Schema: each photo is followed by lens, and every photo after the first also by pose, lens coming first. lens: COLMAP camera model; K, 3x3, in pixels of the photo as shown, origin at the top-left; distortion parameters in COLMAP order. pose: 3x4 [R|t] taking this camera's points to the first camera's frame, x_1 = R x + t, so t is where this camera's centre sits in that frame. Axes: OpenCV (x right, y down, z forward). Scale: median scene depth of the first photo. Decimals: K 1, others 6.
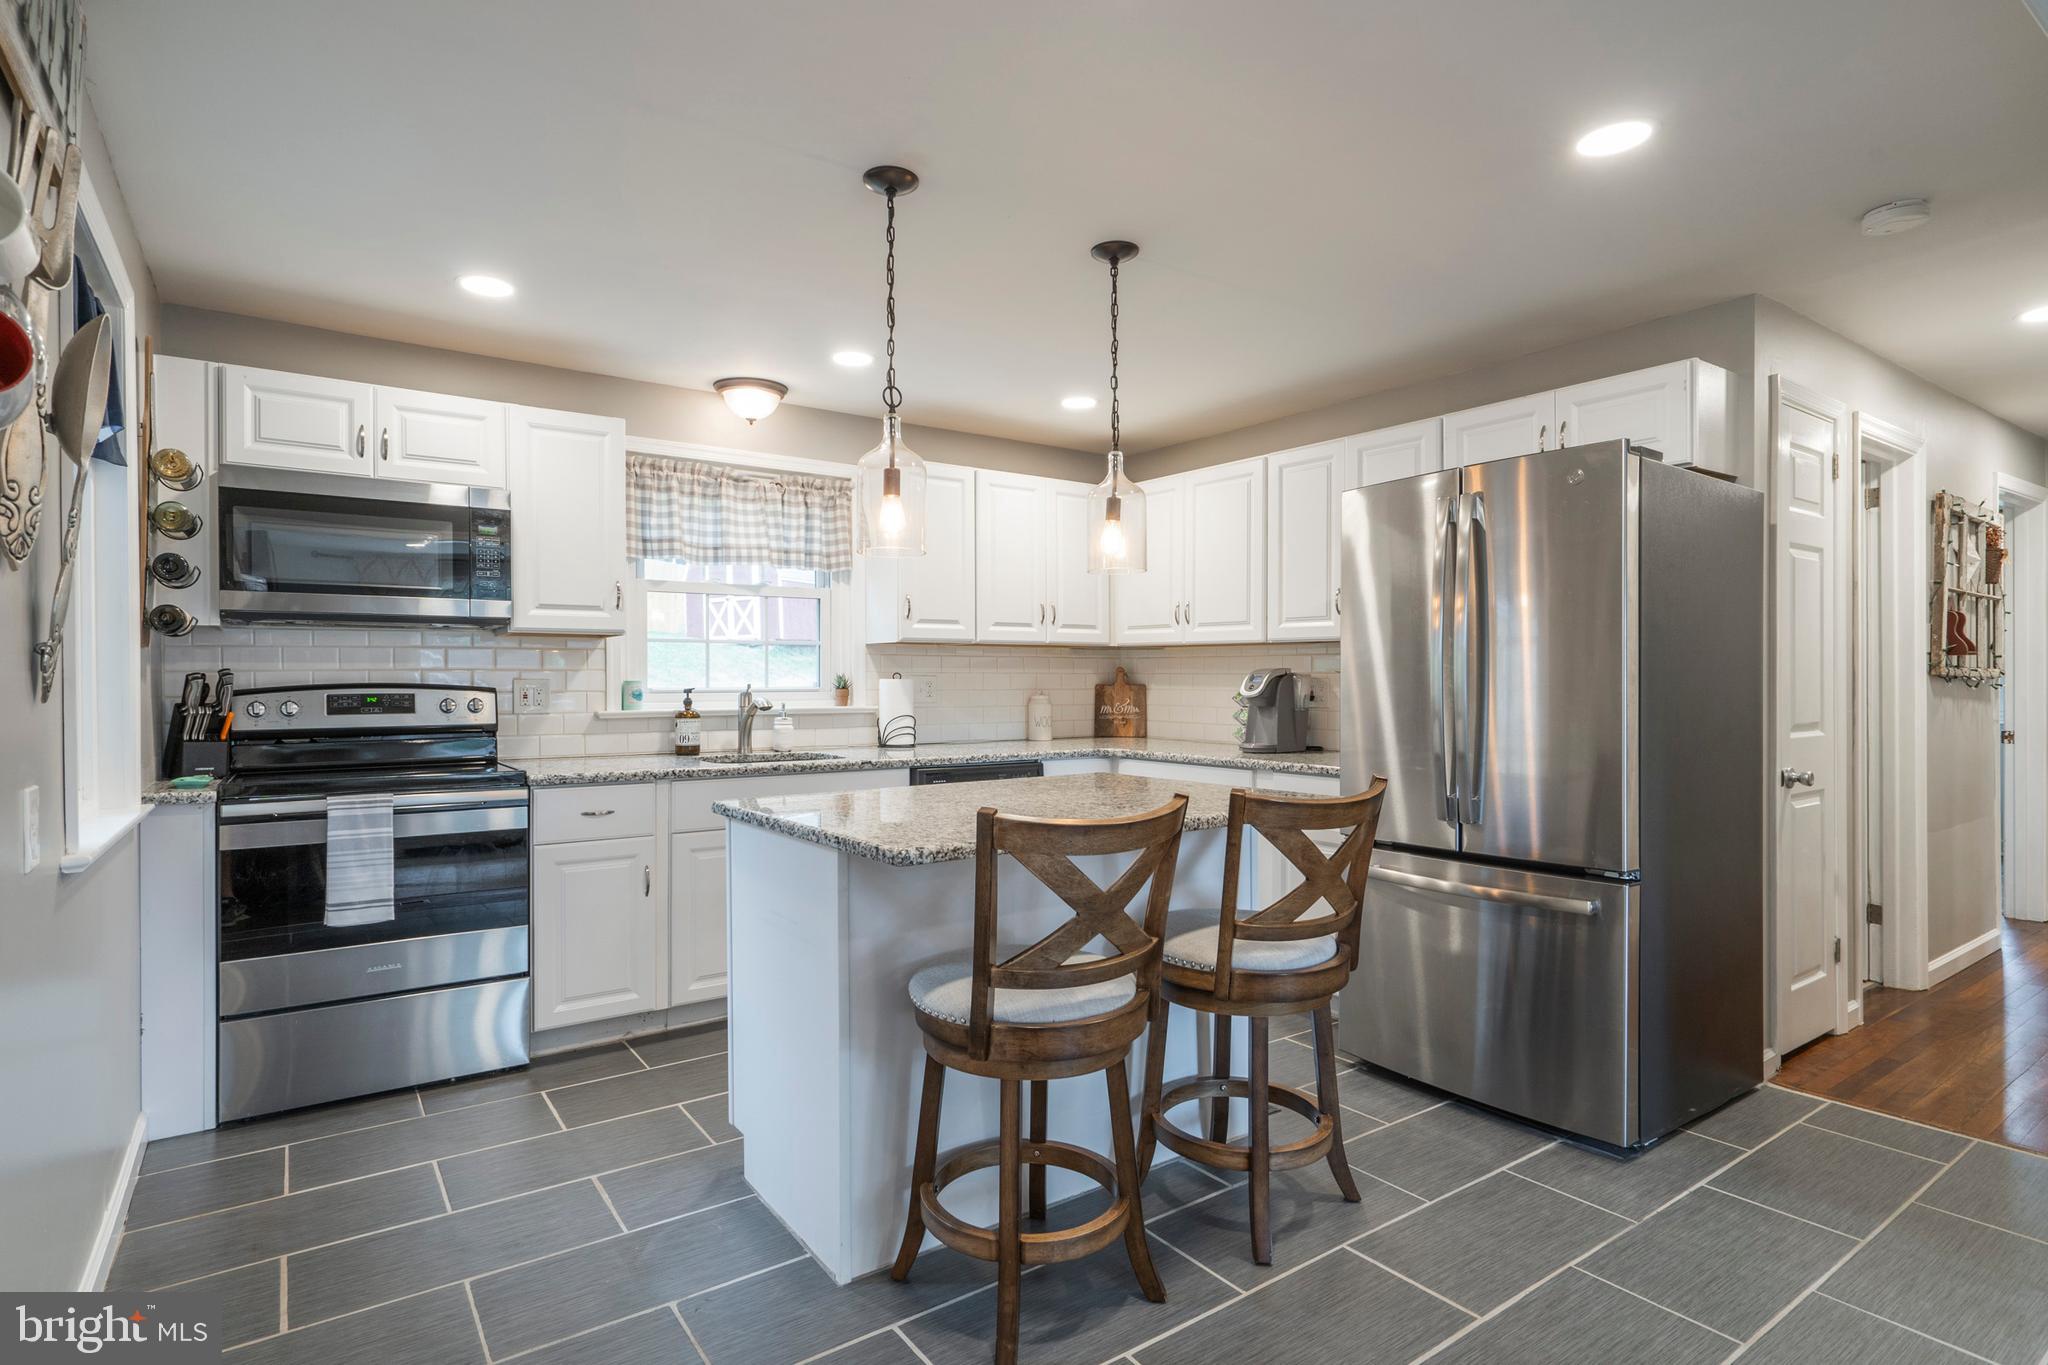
lens RADIAL K [[1042.6, 0, 1009.9], [0, 1042.6, 685.2], [0, 0, 1]] dist [0.002083, 0.000626]
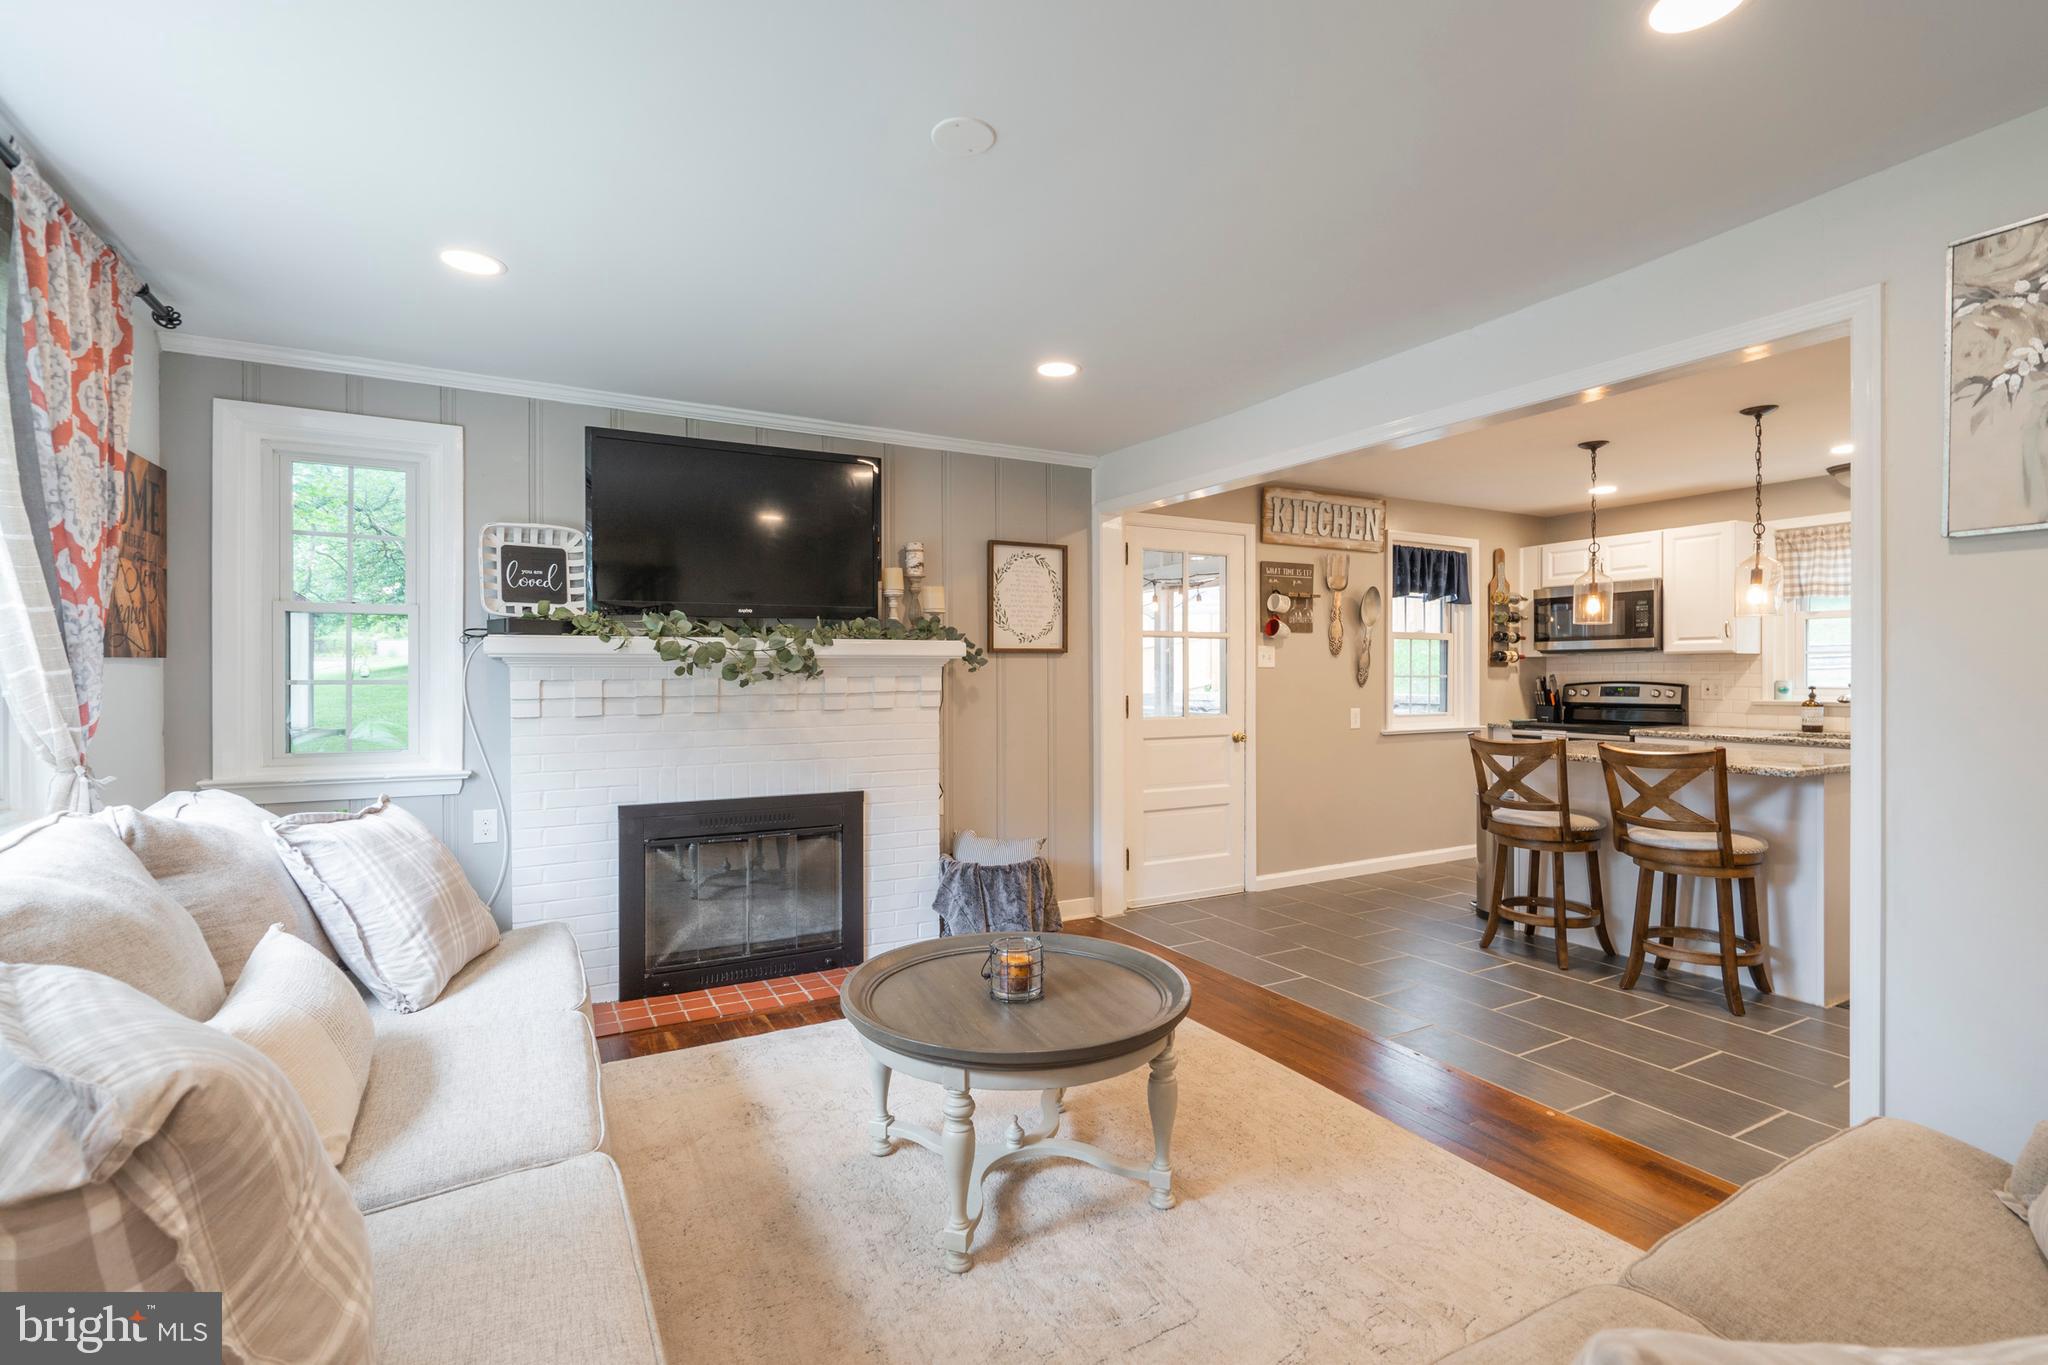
lens RADIAL K [[908.0, 0, 1014.4], [0, 908.0, 680.6], [0, 0, 1]] dist [0.006754, -0.000008]
pose [[-0.104356, 0.011129, -0.994478, 1.071871], [0.002508, 0.999937, 0.010926, -0.021301], [0.994537, -0.001354, -0.104377, 0.027134]]
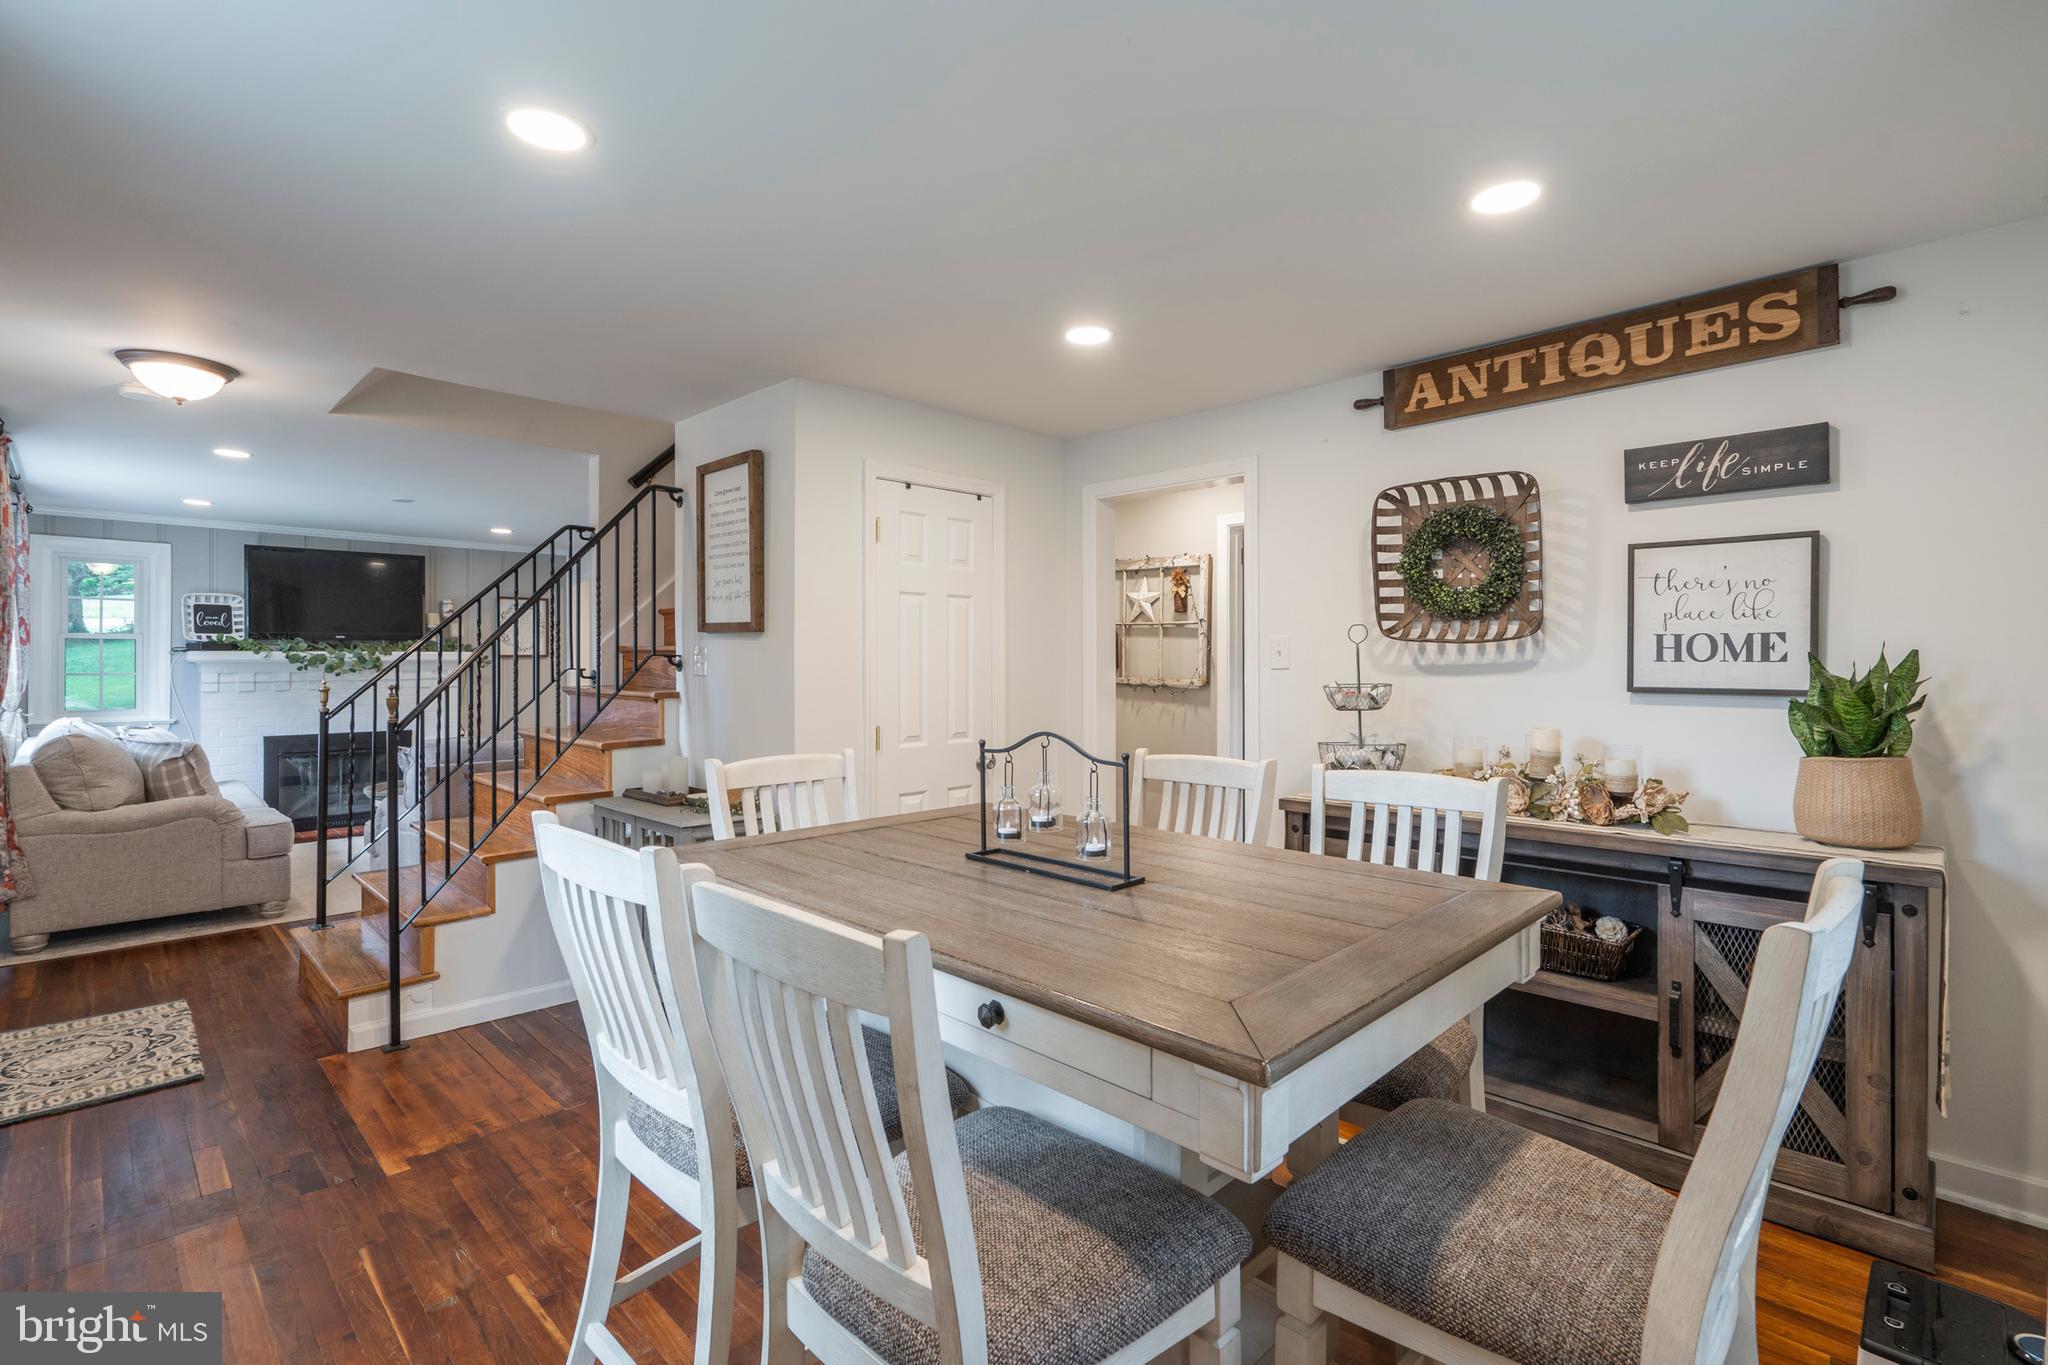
lens RADIAL K [[942.9, 0, 1027.4], [0, 942.9, 666.7], [0, 0, 1]] dist [-0.004946, -0.001108]
pose [[0.188049, 0.010550, -0.982103, 2.296527], [-0.001070, 0.999944, 0.010537, -0.045962], [0.982159, -0.000930, 0.188050, 0.661710]]
